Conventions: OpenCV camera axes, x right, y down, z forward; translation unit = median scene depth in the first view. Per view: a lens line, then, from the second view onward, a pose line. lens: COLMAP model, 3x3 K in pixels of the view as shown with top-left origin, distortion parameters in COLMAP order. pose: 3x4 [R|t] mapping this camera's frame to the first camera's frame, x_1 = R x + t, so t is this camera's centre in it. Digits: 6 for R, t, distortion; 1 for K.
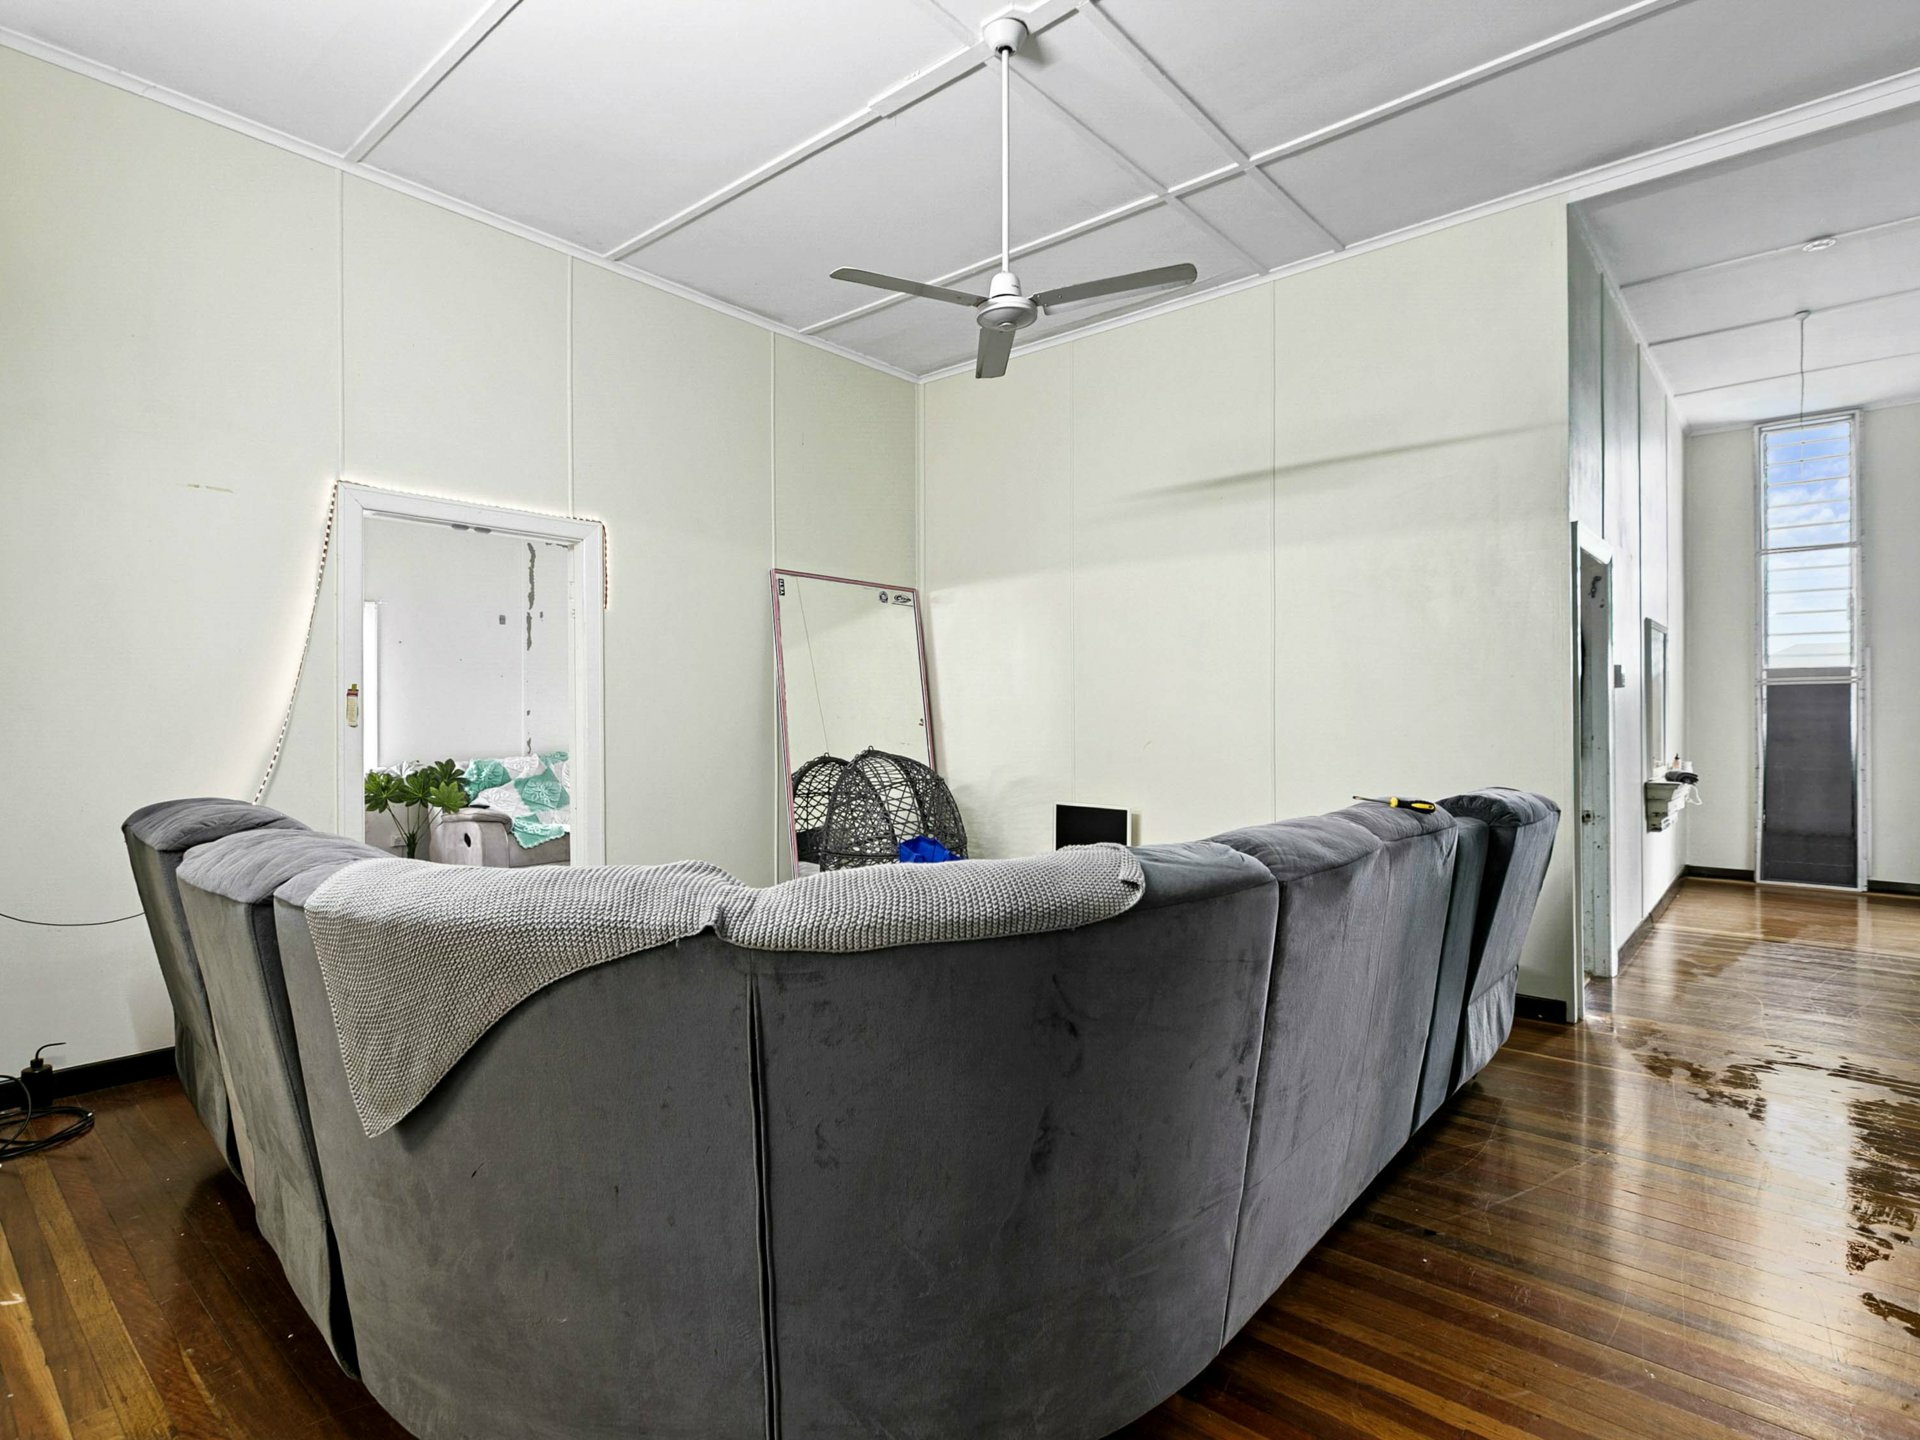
lens RADIAL K [[977.8, 0, 961.9], [0, 977.8, 723.1], [0, 0, 1]] dist [-0.001289, 0.001287]
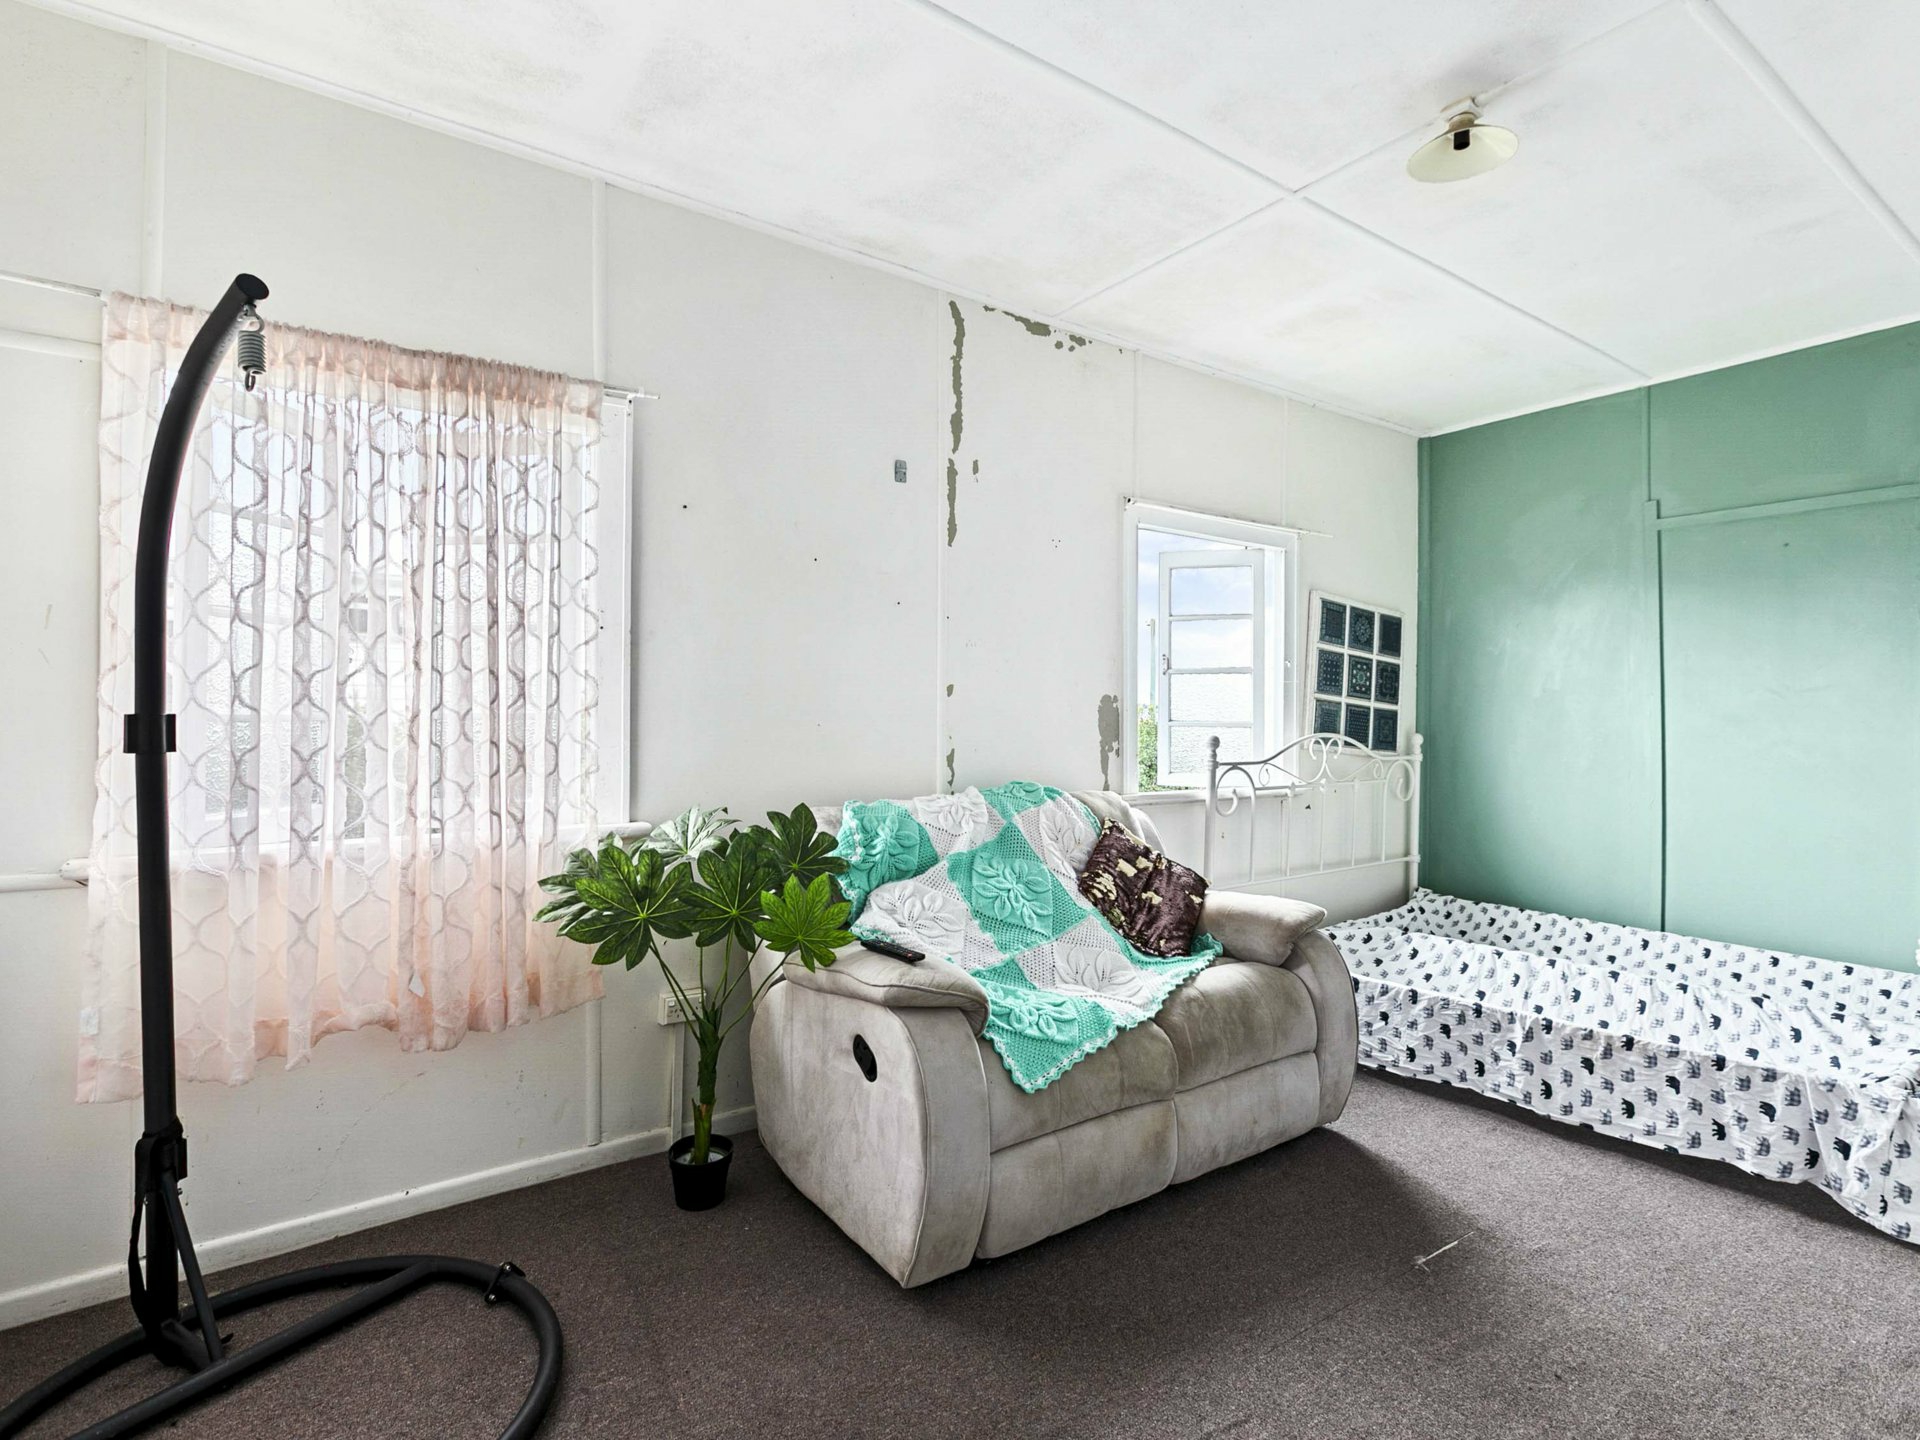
lens RADIAL K [[977.8, 0, 959.0], [0, 977.8, 715.3], [0, 0, 1]] dist [-0.001289, 0.001287]
pose [[0.972804, 0.004202, -0.231590, -0.381078], [-0.007410, 0.999888, -0.012983, 0.006837], [0.231510, 0.014346, 0.972727, 0.652879]]
